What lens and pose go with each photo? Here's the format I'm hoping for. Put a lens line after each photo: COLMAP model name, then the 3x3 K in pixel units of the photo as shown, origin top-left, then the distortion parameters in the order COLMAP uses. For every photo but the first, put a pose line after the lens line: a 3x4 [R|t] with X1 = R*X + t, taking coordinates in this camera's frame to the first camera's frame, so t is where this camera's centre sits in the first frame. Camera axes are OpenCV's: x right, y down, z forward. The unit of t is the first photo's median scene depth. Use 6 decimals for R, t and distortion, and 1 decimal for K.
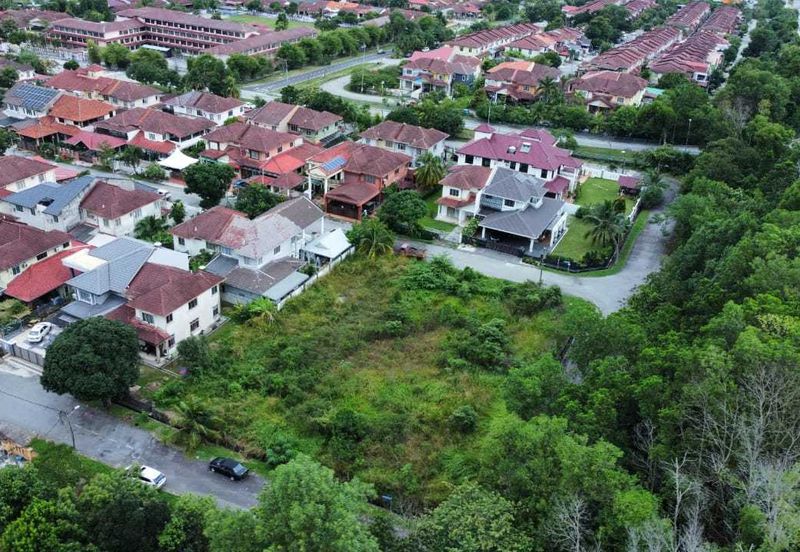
lens RADIAL K [[682.8, 0, 400.0], [0, 682.8, 276.0], [0, 0, 1]] dist [0.082121, -0.120408]
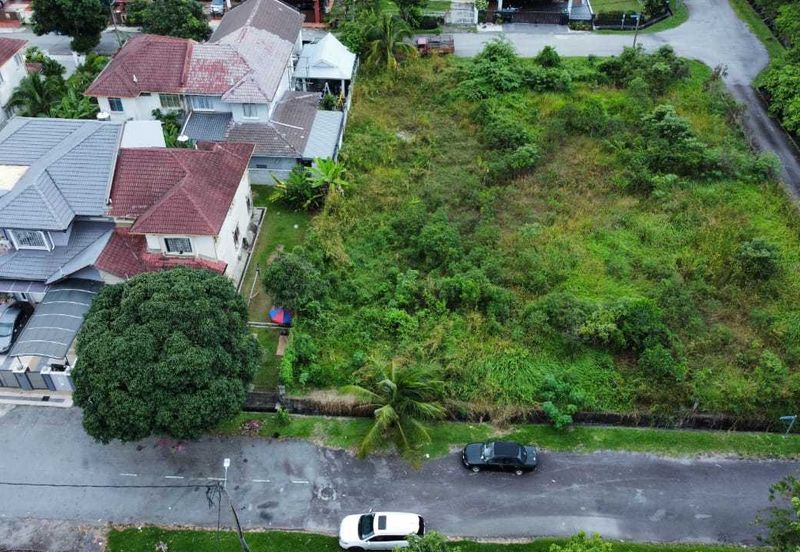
lens RADIAL K [[682.8, 0, 400.0], [0, 682.8, 276.0], [0, 0, 1]] dist [0.082121, -0.120408]
pose [[0.929573, -0.289071, 0.228762, -0.274769], [0.221115, 0.933760, 0.281427, -0.026491], [-0.294961, -0.211025, 0.931915, 0.350735]]
